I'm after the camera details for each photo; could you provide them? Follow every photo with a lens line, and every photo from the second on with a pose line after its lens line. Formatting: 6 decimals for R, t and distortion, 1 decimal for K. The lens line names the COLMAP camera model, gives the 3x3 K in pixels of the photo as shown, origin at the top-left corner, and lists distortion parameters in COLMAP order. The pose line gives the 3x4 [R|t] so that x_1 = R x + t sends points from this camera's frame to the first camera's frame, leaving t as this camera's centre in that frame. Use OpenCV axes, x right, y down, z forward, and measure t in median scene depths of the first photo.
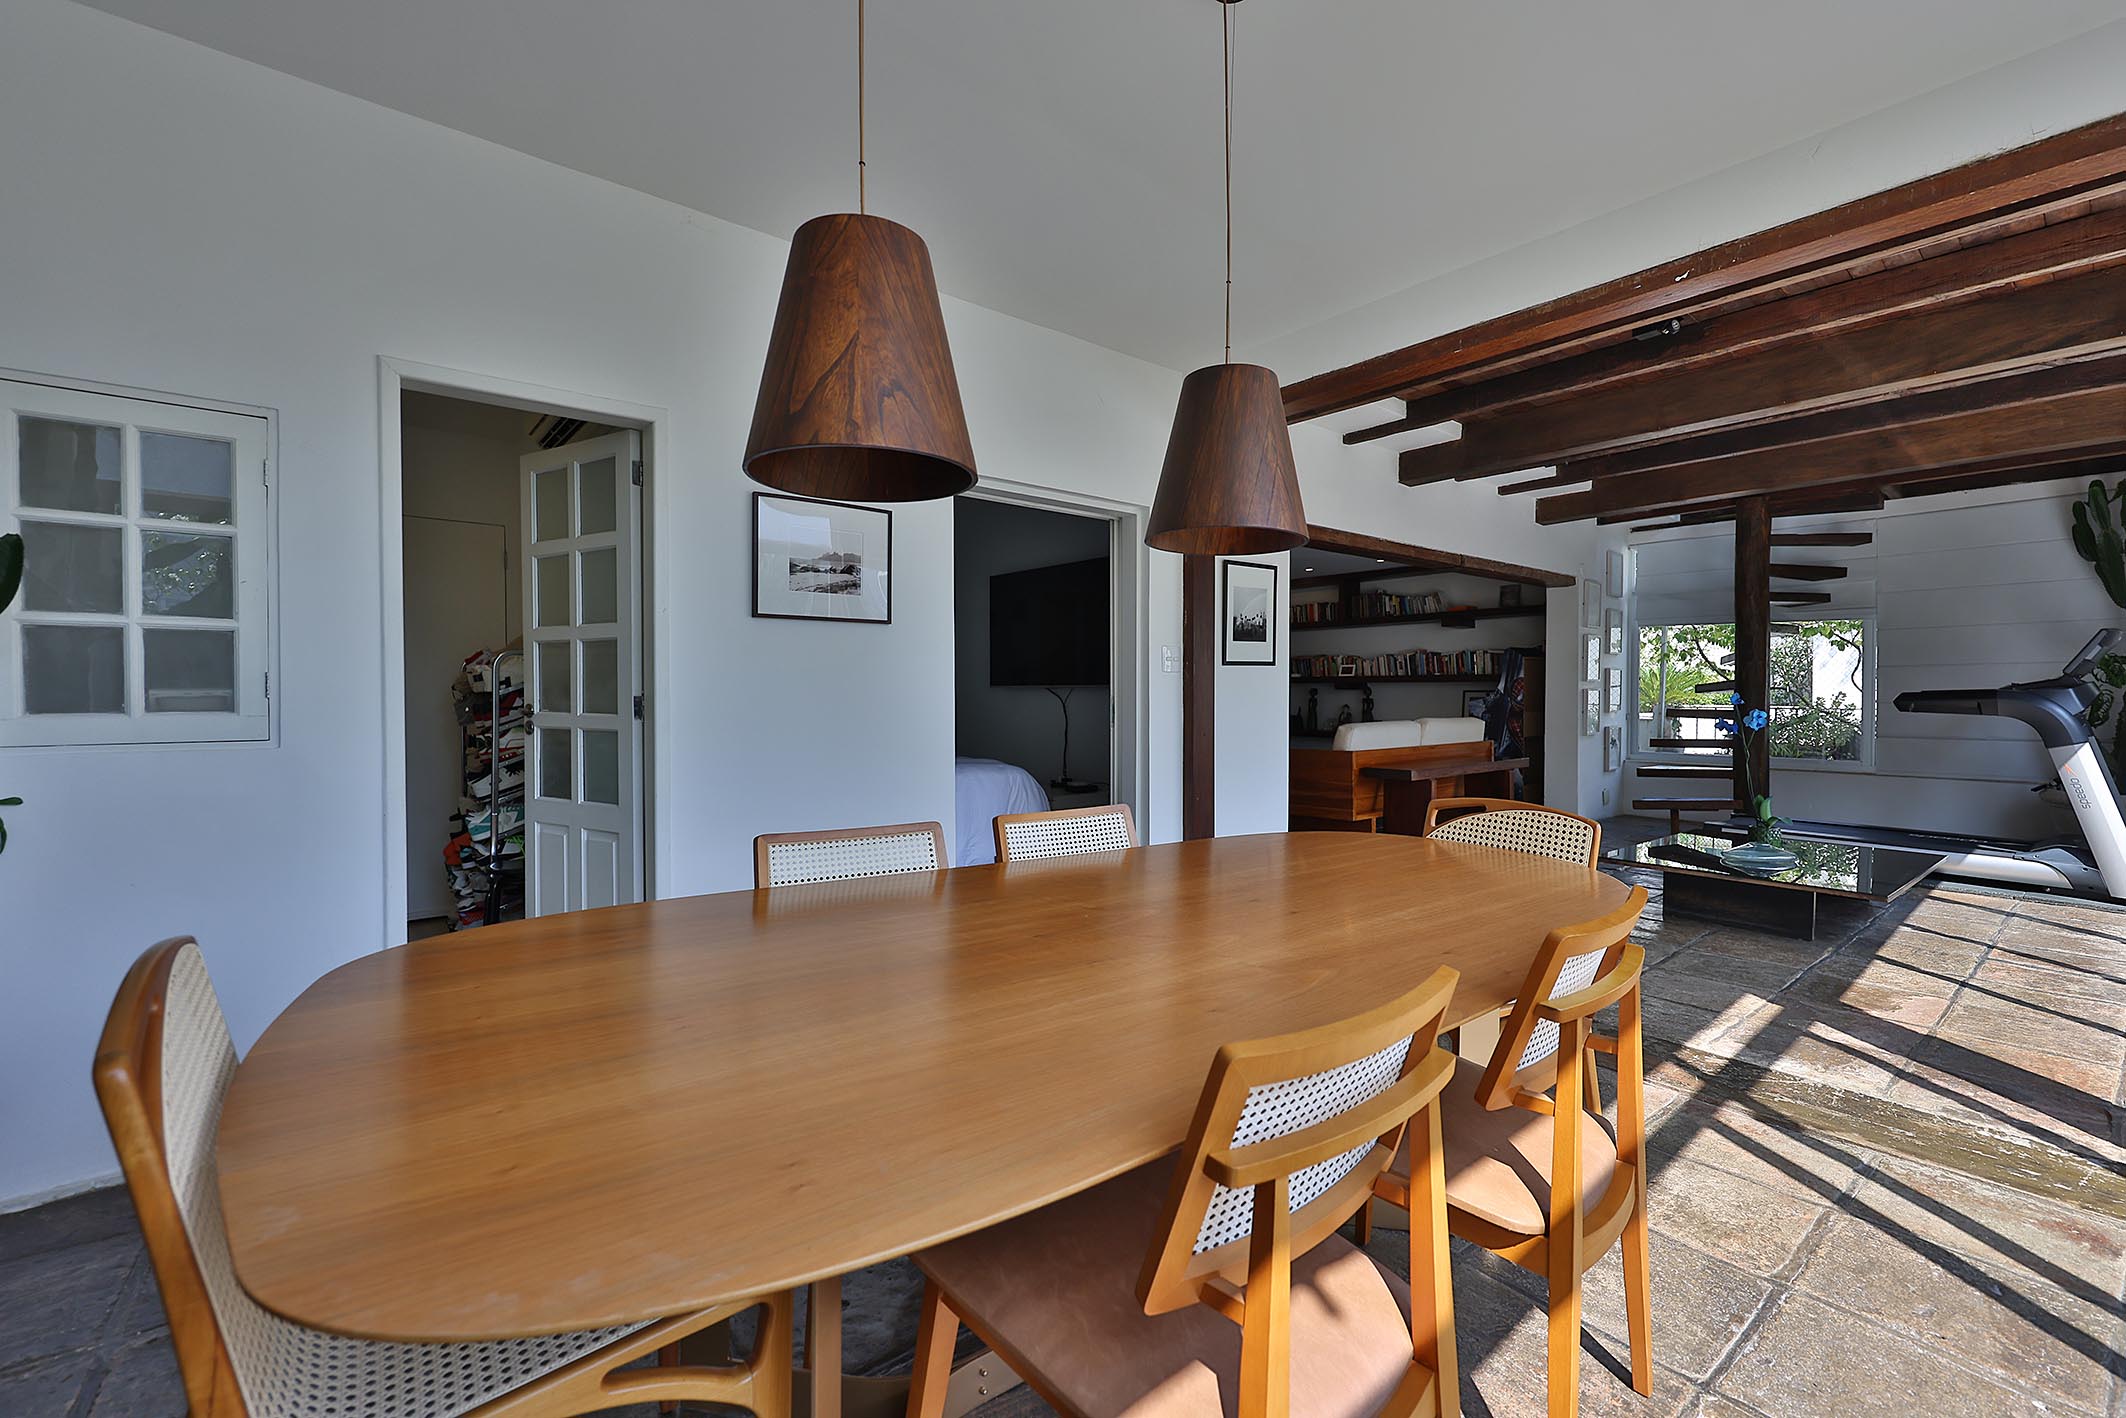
lens RADIAL K [[899.3, 0, 1056.5], [0, 899.3, 703.7], [0, 0, 1]] dist [-0.006076, 0.001685]
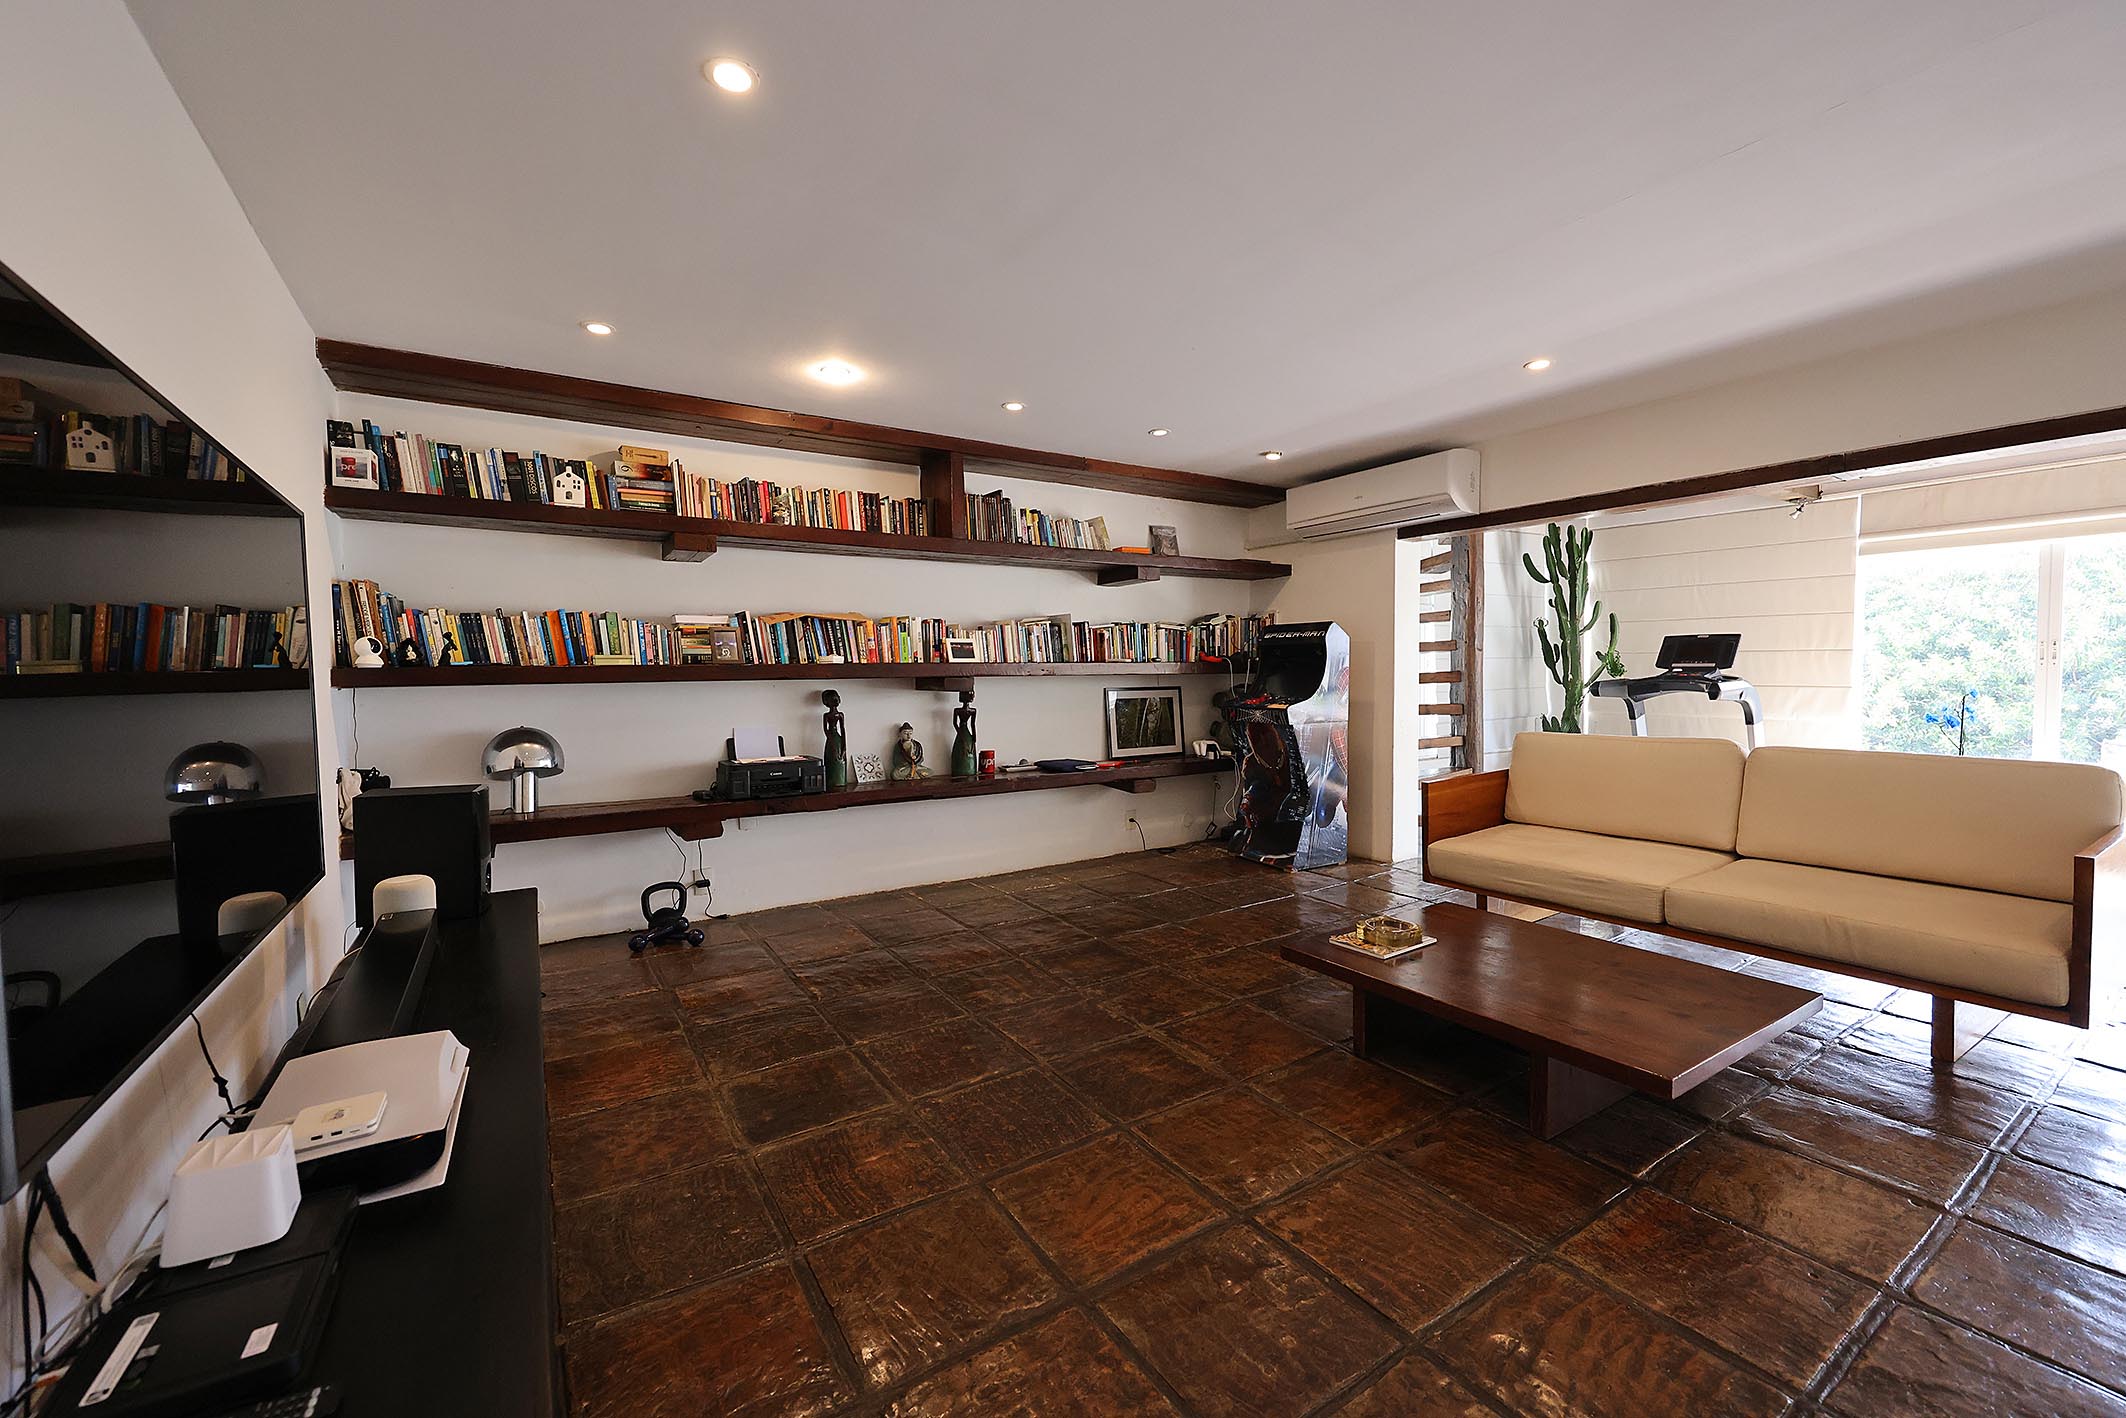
lens RADIAL K [[850.4, 0, 1060.5], [0, 850.4, 696.0], [0, 0, 1]] dist [-0.000056, 0.000323]
pose [[0.116016, -0.026730, 0.992888, -0.166080], [0.025528, 0.999388, 0.023922, -0.033808], [-0.992919, 0.022571, 0.116627, 1.350569]]
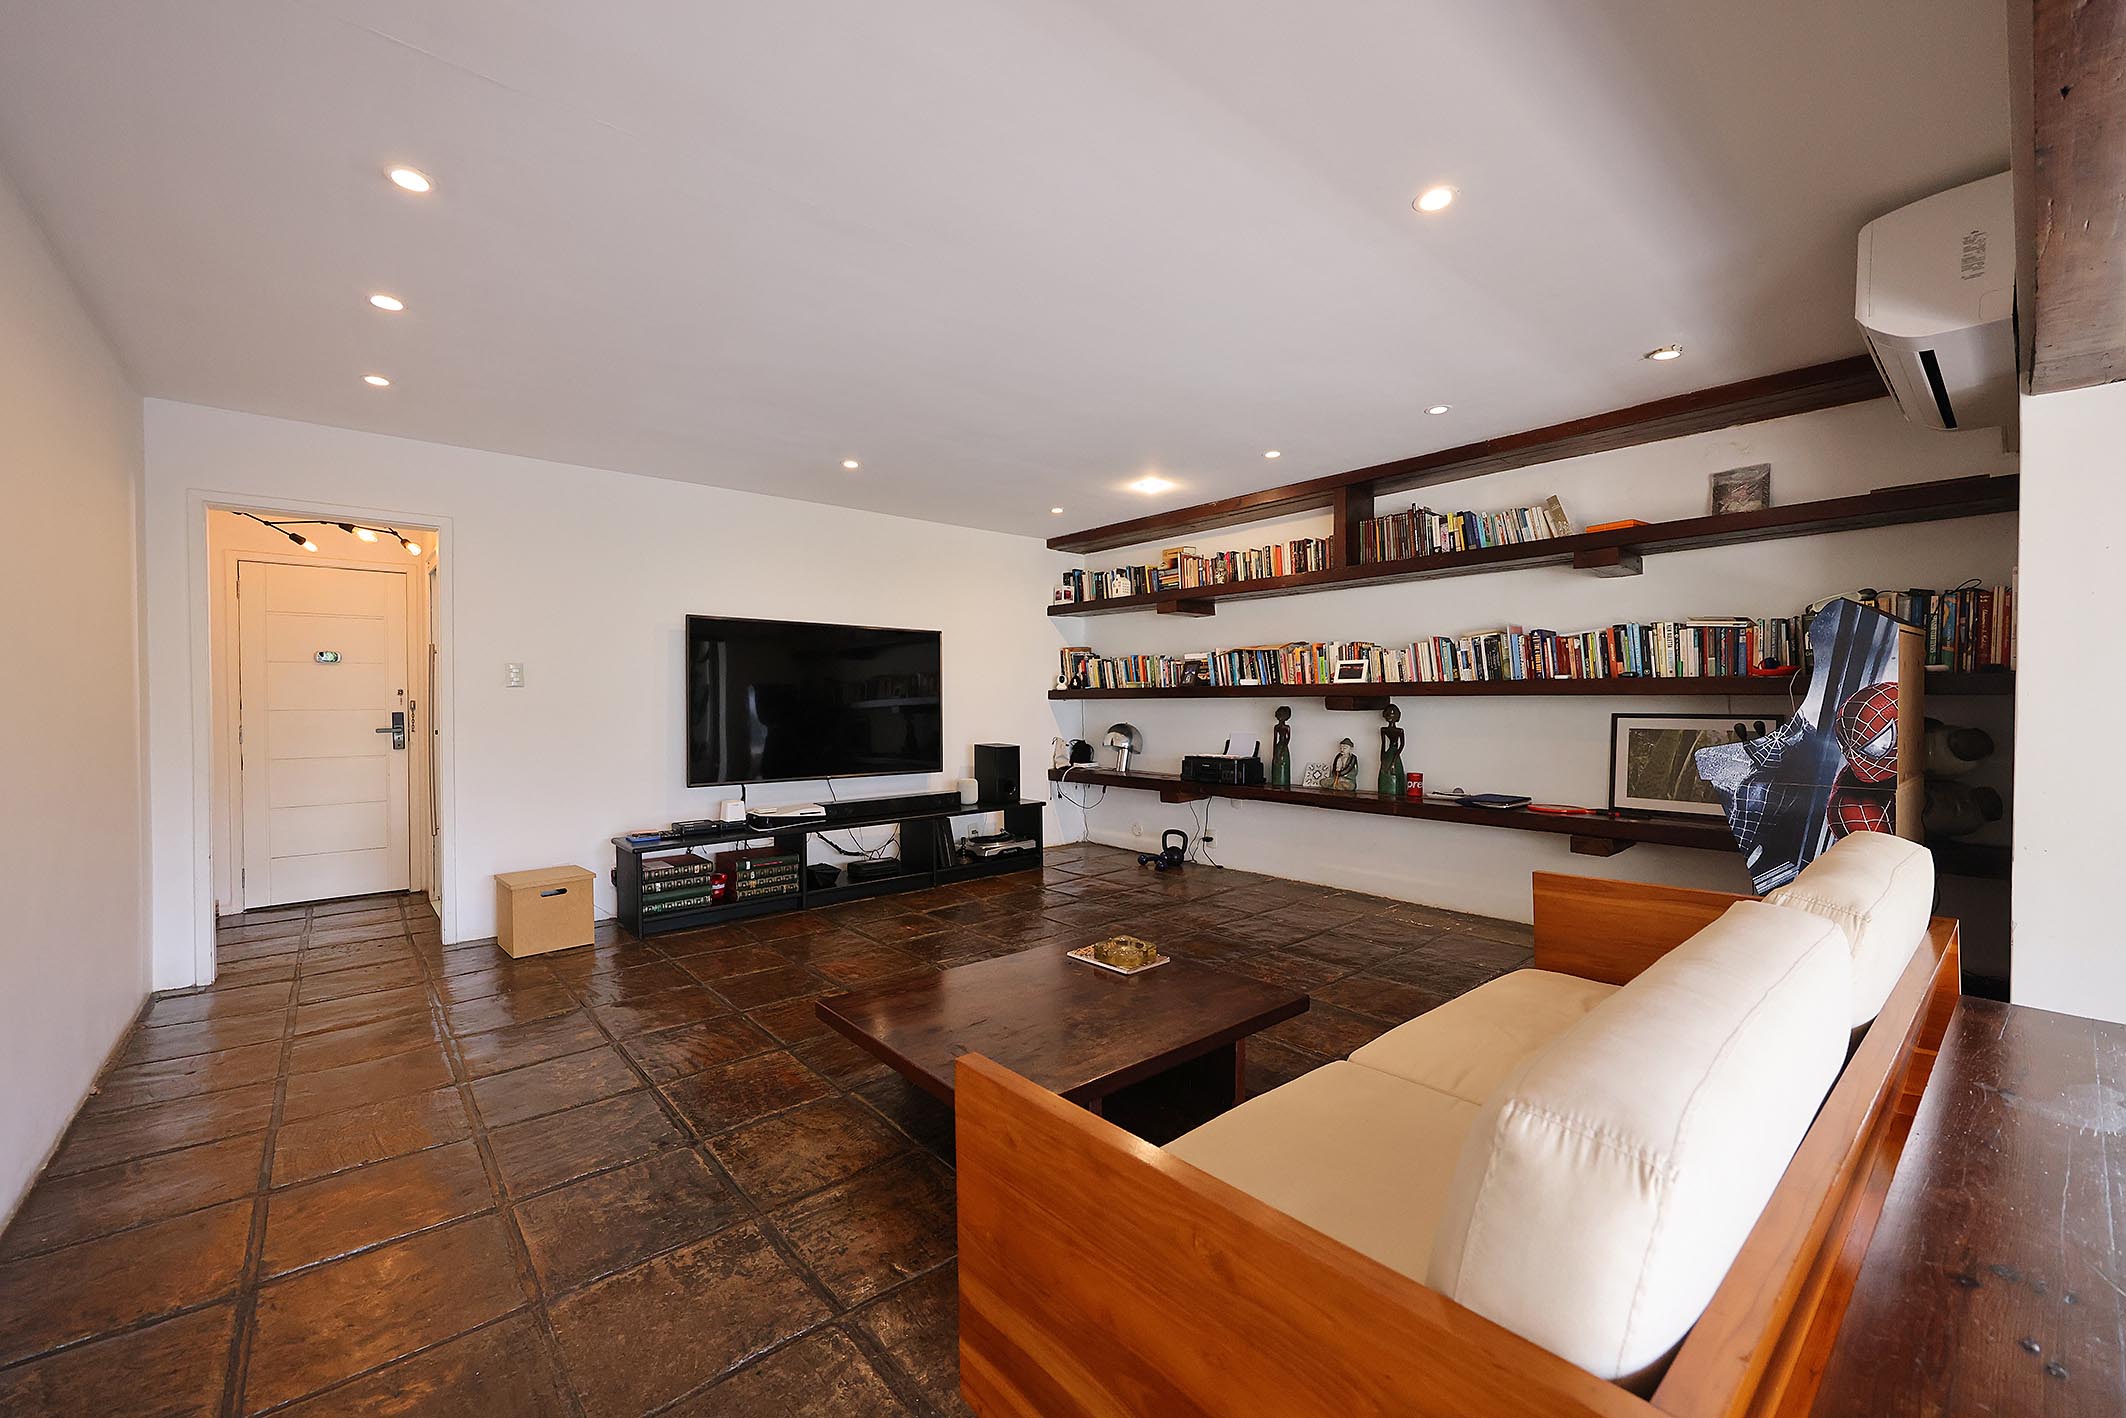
lens RADIAL K [[850.4, 0, 1060.4], [0, 850.4, 713.8], [0, 0, 1]] dist [-0.000056, 0.000323]
pose [[0.999802, -0.003539, 0.019577, 0.233564], [0.003508, 0.999993, 0.001615, -0.022853], [-0.019583, -0.001546, 0.999807, 0.809261]]
